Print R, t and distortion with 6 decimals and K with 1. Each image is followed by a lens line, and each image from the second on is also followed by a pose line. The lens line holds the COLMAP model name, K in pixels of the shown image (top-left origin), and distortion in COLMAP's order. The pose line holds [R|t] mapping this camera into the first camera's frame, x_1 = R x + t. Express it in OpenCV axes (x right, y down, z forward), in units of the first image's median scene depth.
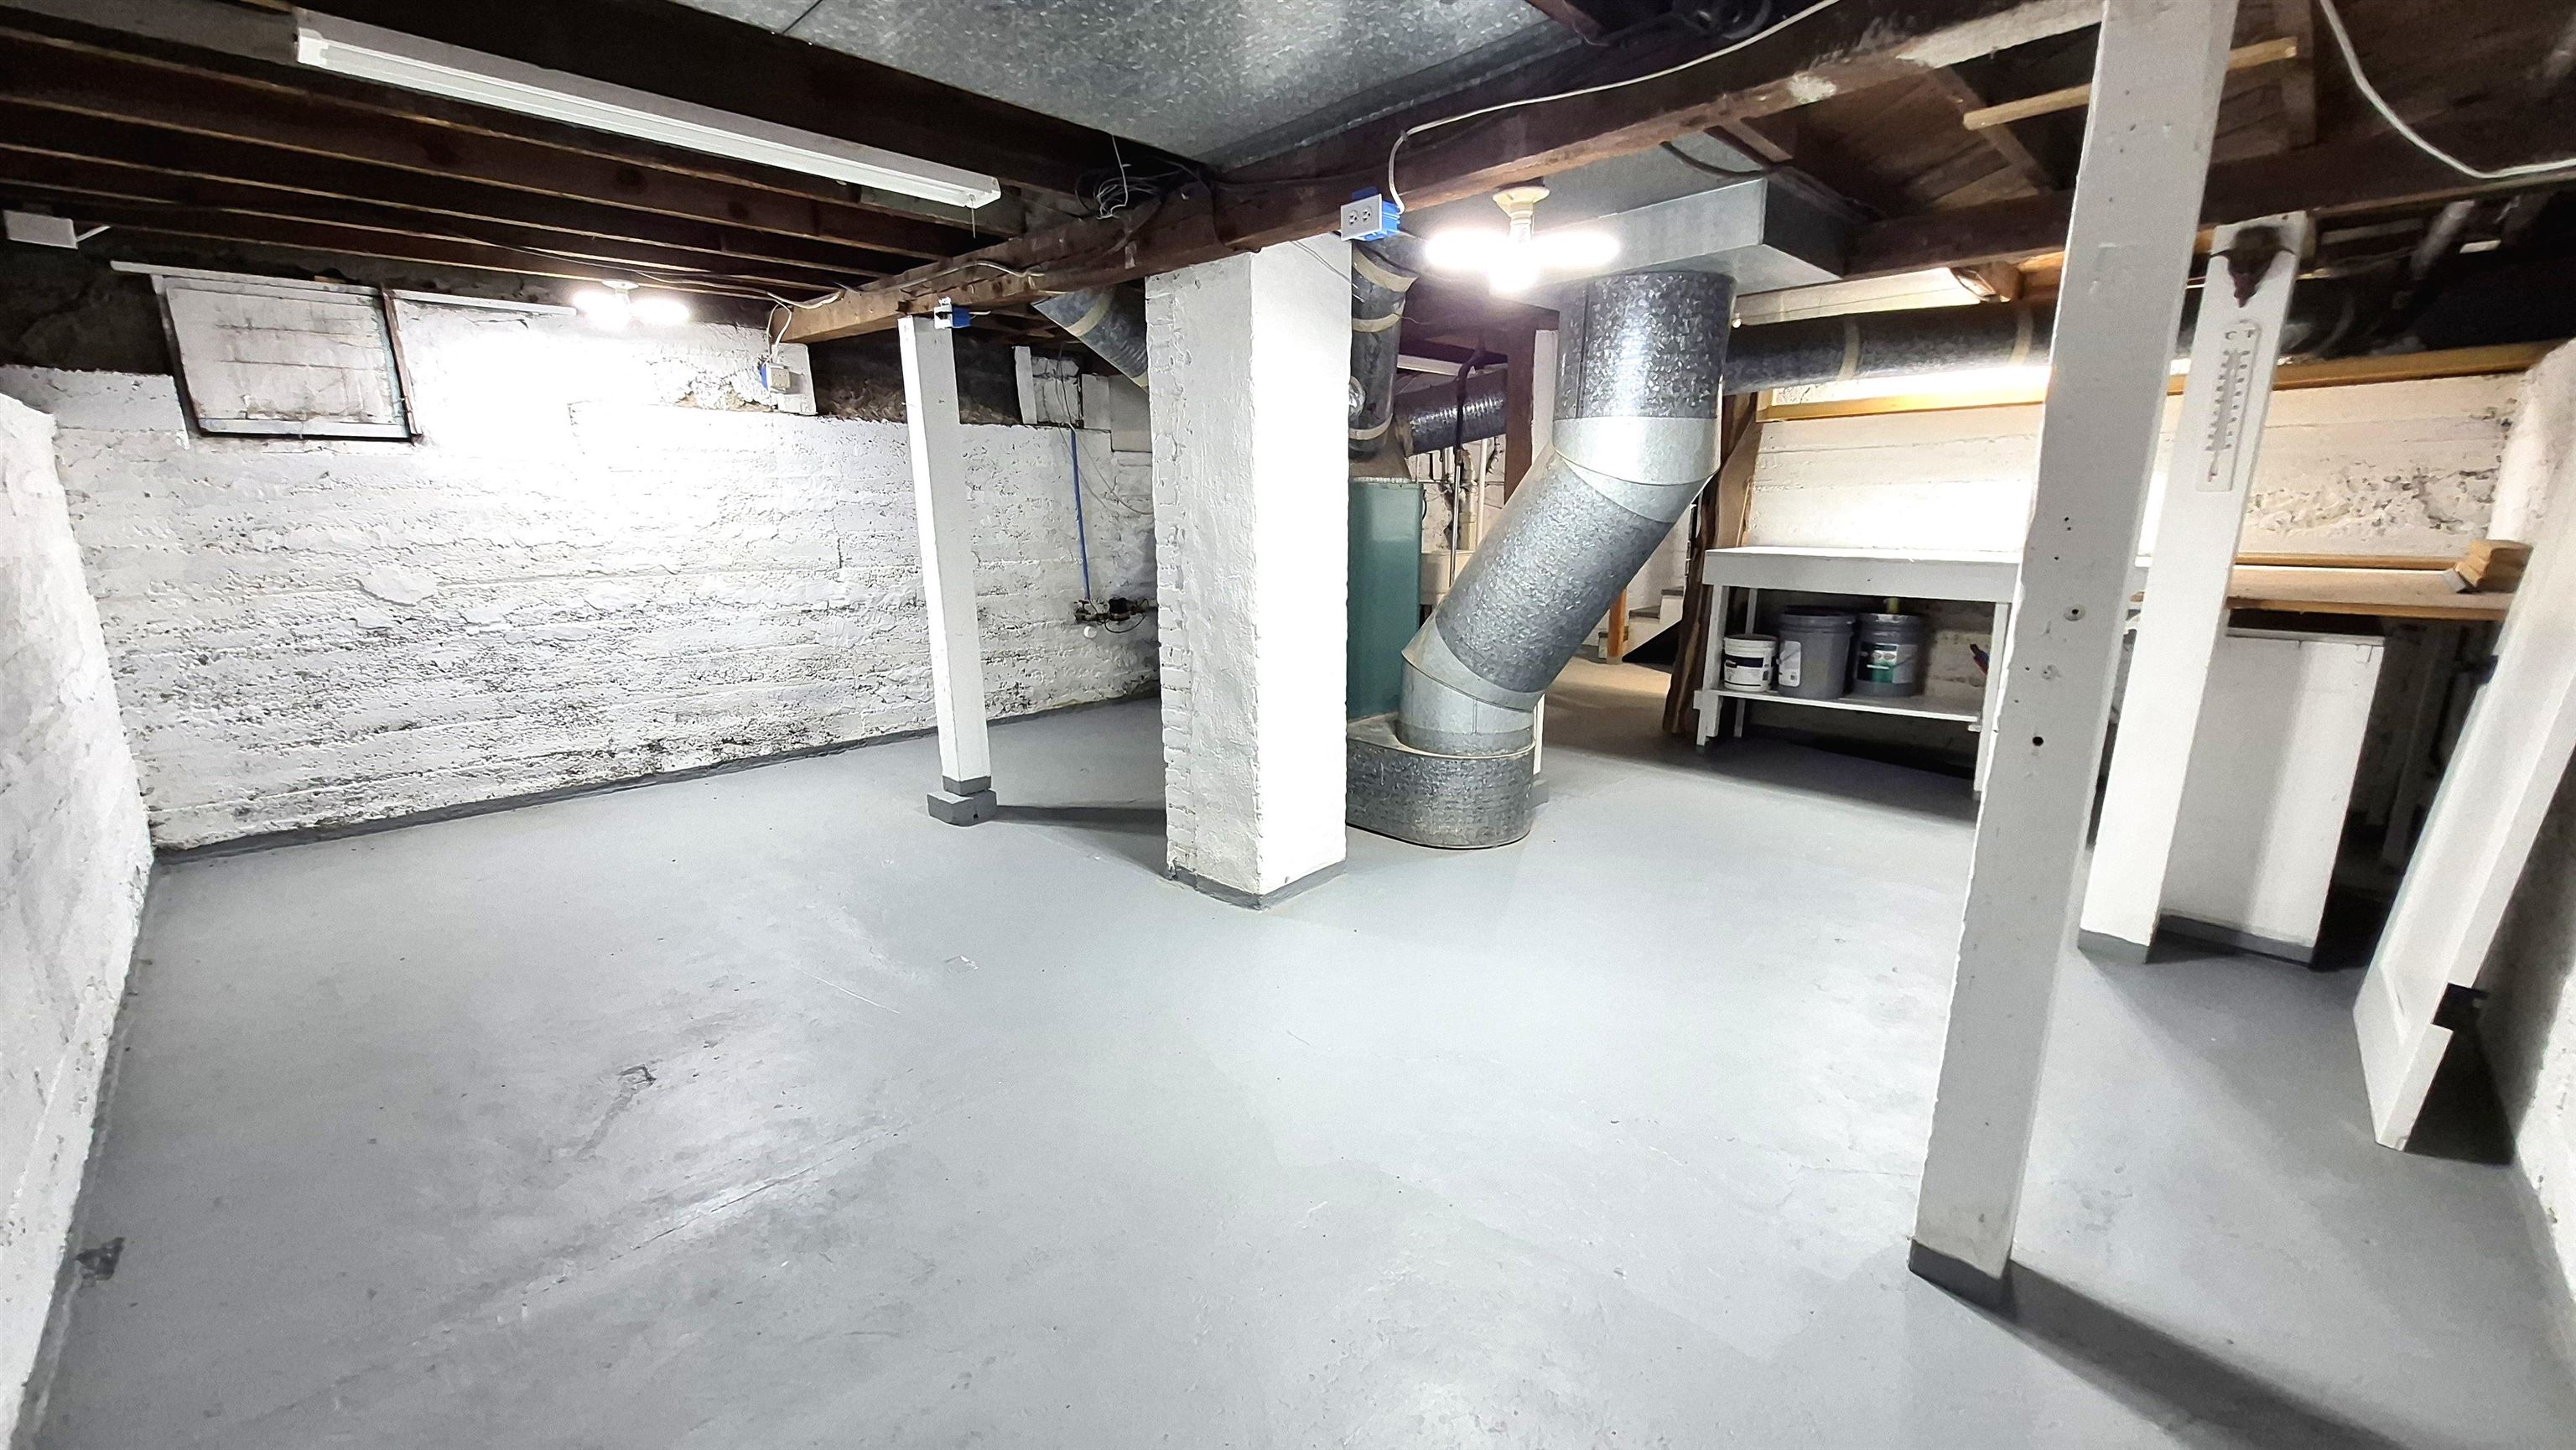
lens RADIAL K [[1004.4, 0, 1288.0], [0, 1004.4, 725.0], [0, 0, 1]] dist [0.000797, 0.000007]
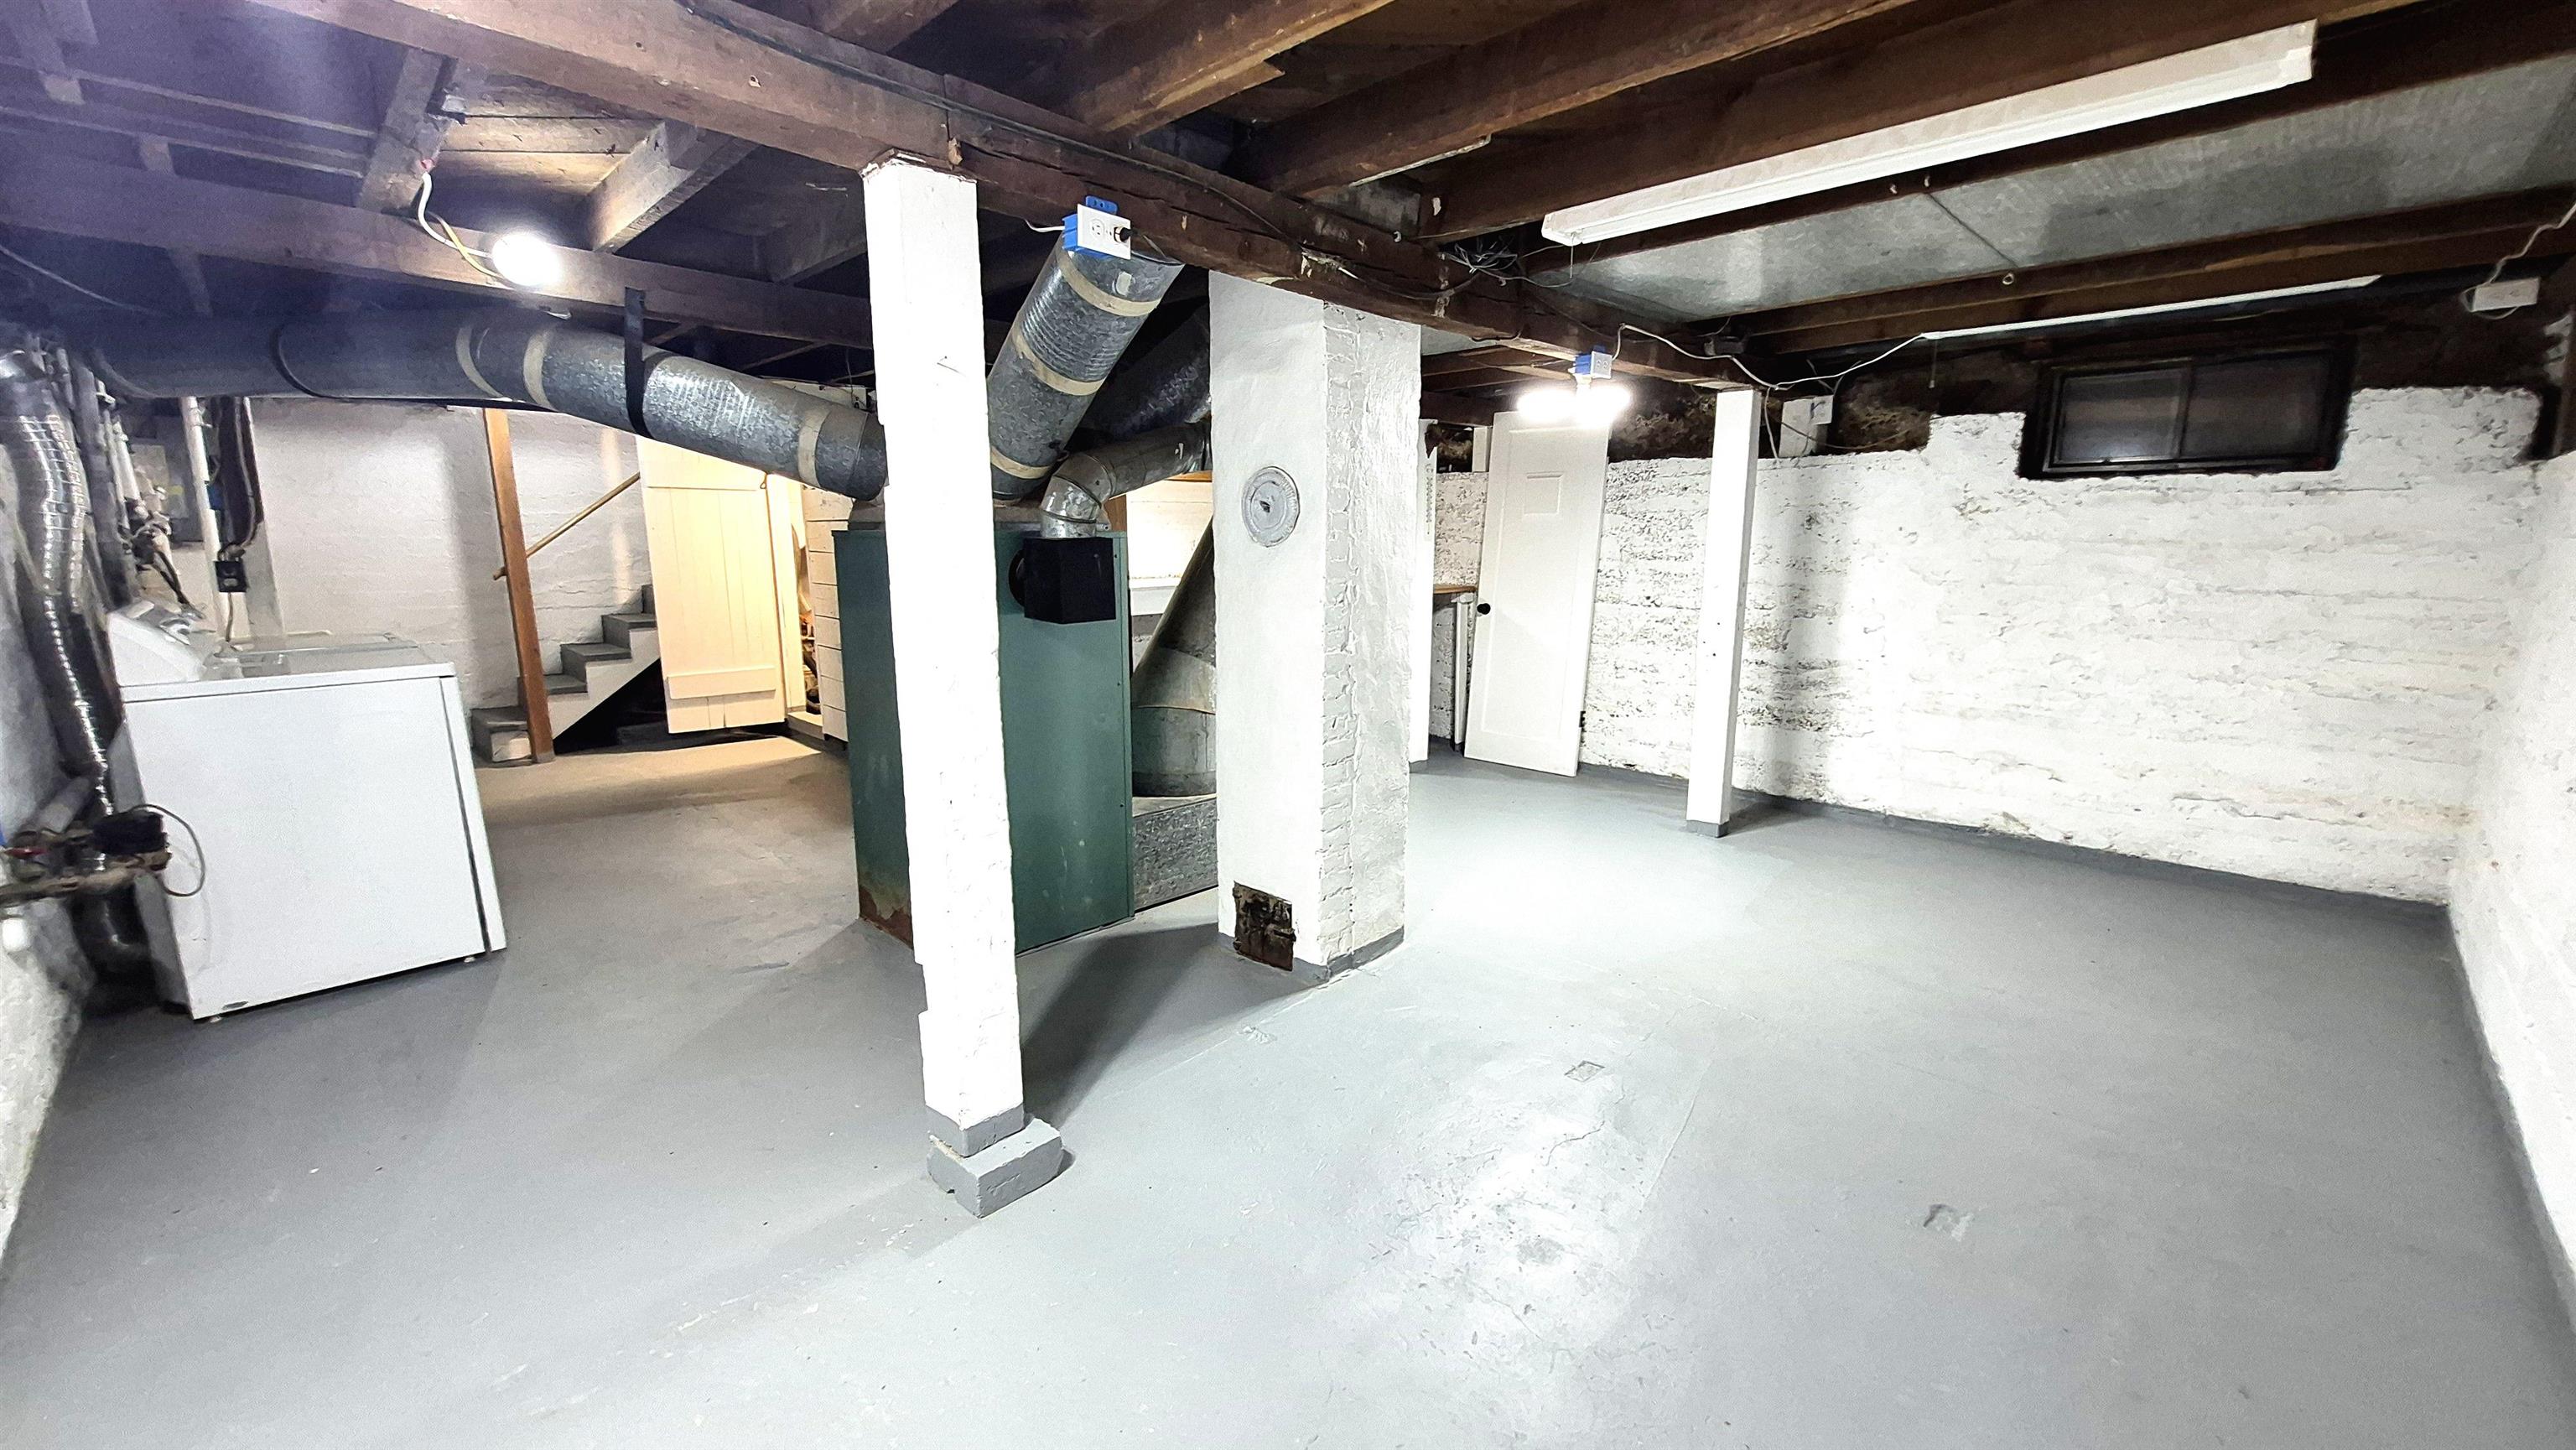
lens RADIAL K [[1004.4, 0, 1288.0], [0, 1004.4, 725.0], [0, 0, 1]] dist [0.000797, 0.000007]
pose [[-0.002992, -0.186096, 0.982527, -1.037716], [0.212882, 0.959891, 0.182457, -0.253254], [-0.977073, 0.209708, 0.036744, 1.049695]]
